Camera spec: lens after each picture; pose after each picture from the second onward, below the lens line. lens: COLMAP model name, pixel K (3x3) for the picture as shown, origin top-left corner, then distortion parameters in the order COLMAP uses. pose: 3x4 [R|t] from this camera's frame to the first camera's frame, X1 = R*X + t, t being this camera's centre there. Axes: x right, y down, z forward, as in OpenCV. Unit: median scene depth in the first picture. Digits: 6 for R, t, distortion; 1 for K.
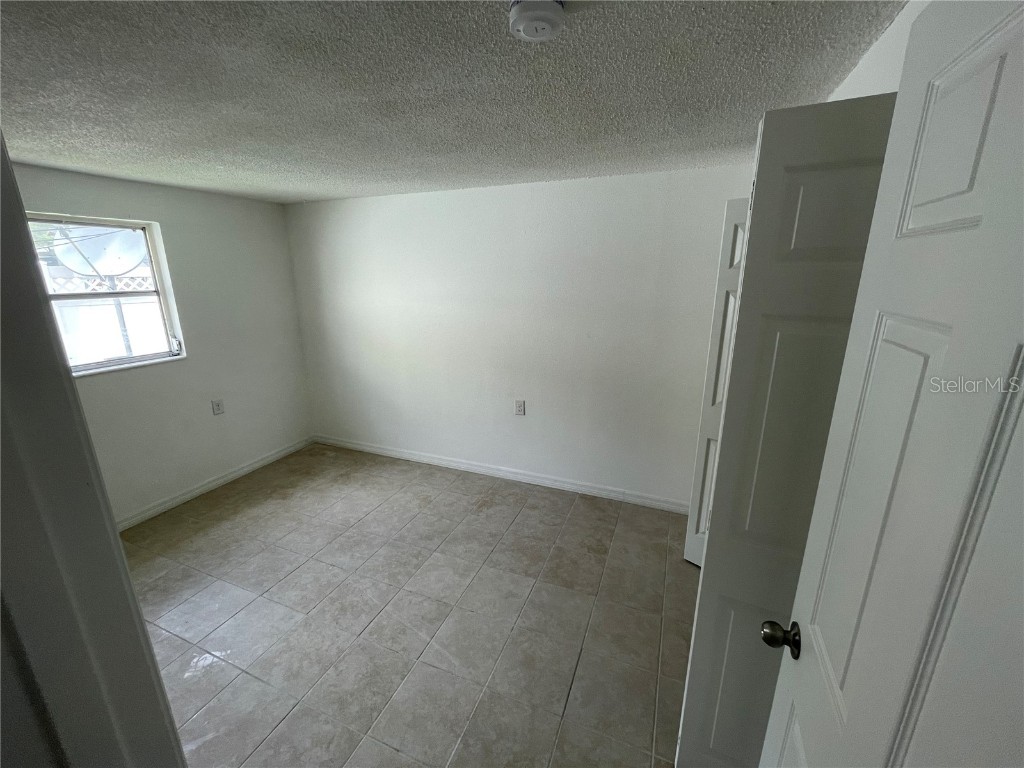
lens RADIAL K [[415.1, 0, 510.1], [0, 415.1, 382.4], [0, 0, 1]] dist [-0.001012, 0.000031]
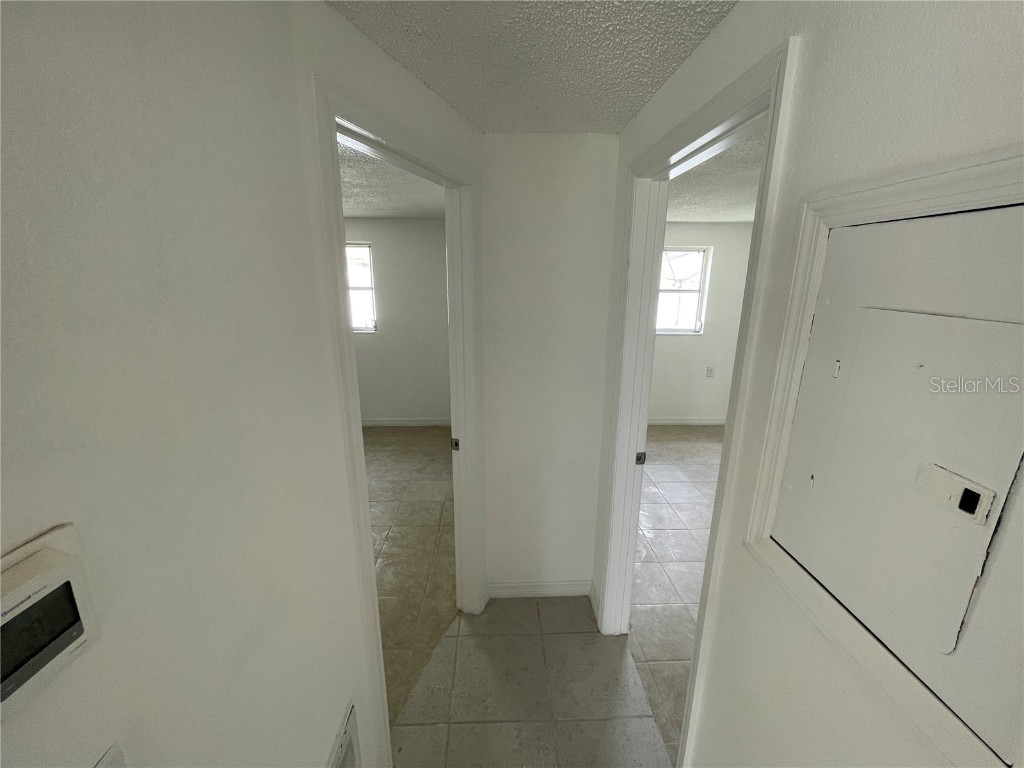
lens RADIAL K [[415.1, 0, 510.1], [0, 415.1, 382.4], [0, 0, 1]] dist [-0.001012, 0.000031]
pose [[0.419917, 0.236247, -0.876274, 0.351679], [-0.244203, 0.959328, 0.141615, 0.077085], [0.874091, 0.154522, 0.460531, -0.340591]]
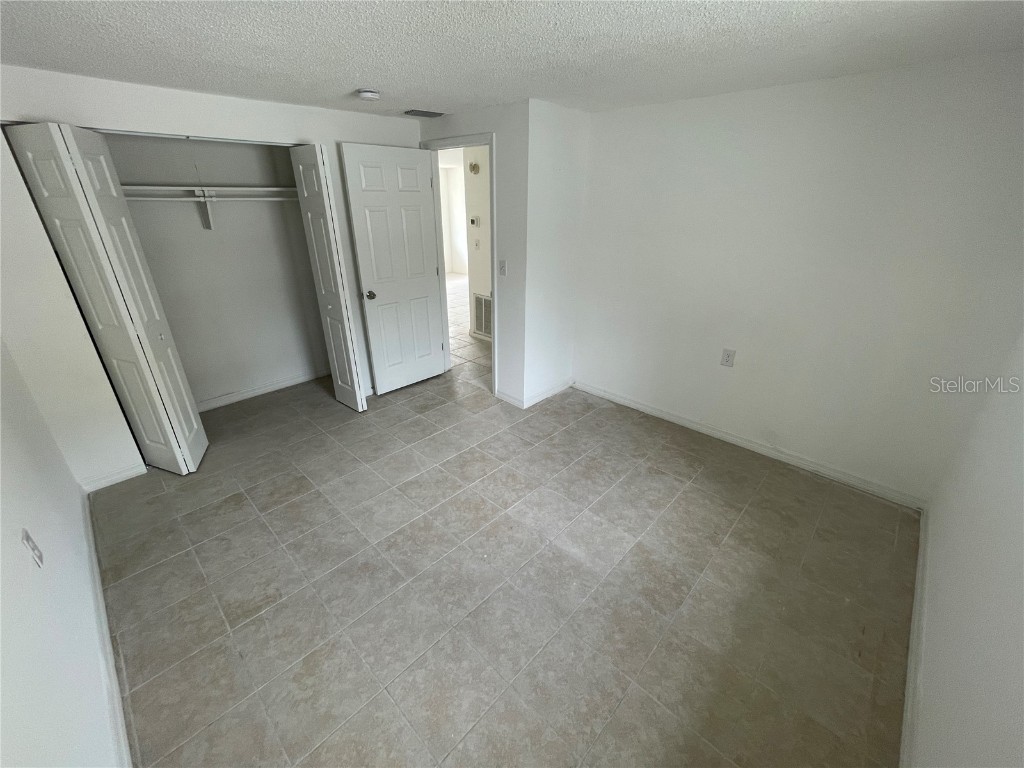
lens RADIAL K [[415.1, 0, 510.1], [0, 415.1, 382.4], [0, 0, 1]] dist [-0.001012, 0.000031]
pose [[-0.931829, -0.143491, 0.333325, -0.668636], [0.097805, 0.785220, 0.611444, -0.343790], [-0.349470, 0.602362, -0.717657, 1.289285]]
